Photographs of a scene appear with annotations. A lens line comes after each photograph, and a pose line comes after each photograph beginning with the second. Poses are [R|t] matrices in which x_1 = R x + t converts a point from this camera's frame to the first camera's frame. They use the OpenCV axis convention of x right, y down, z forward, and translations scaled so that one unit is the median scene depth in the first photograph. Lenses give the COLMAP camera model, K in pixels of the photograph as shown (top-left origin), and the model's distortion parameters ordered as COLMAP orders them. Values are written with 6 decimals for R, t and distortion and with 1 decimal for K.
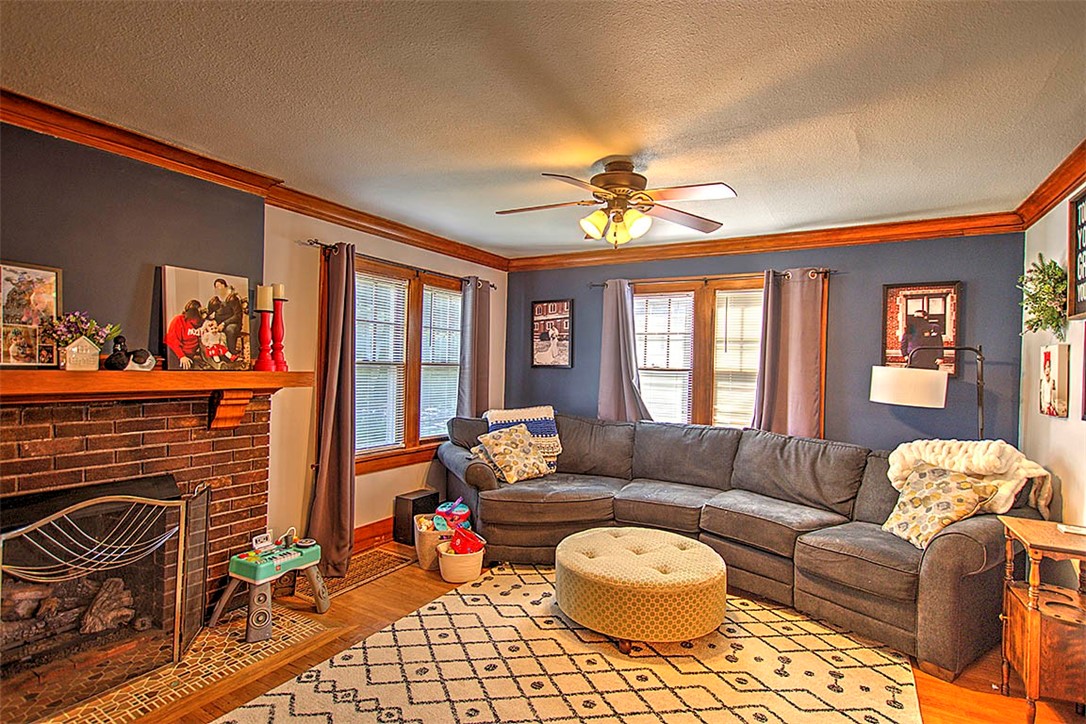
lens RADIAL K [[533.3, 0, 541.3], [0, 533.3, 364.1], [0, 0, 1]] dist [-0.001264, 0.001525]
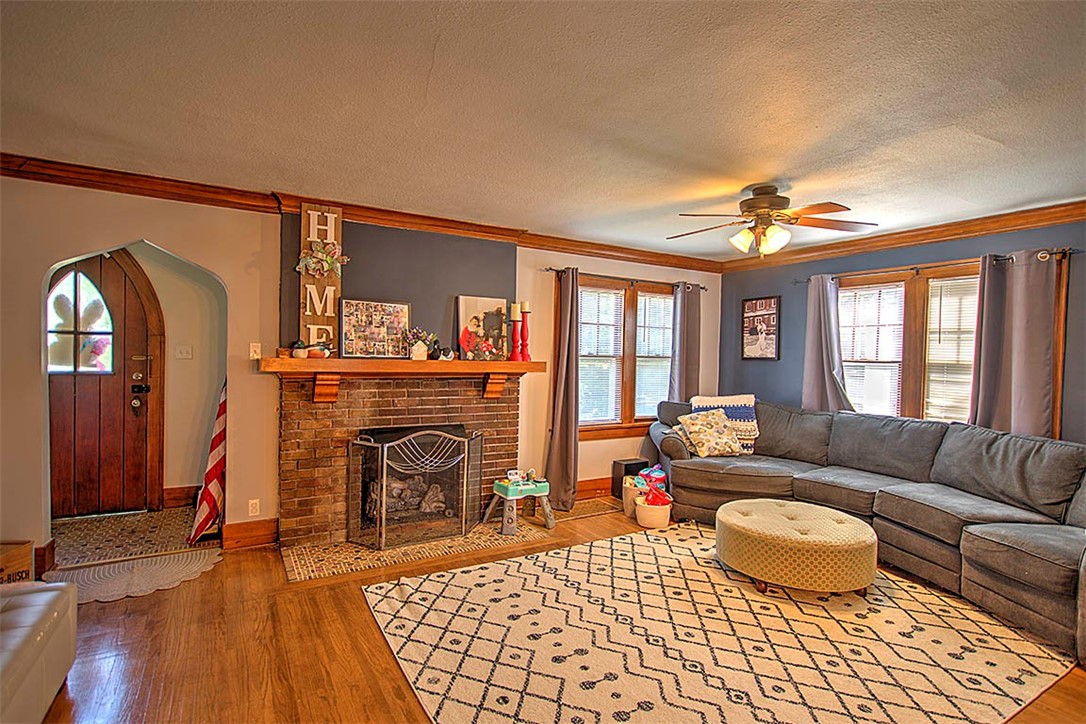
lens RADIAL K [[533.3, 0, 543.3], [0, 533.3, 362.4], [0, 0, 1]] dist [-0.001264, 0.001525]
pose [[0.876063, 0.002474, -0.482190, 0.269213], [0.001446, 0.999969, 0.007758, 0.005189], [0.482194, -0.007494, 0.876033, -0.268549]]
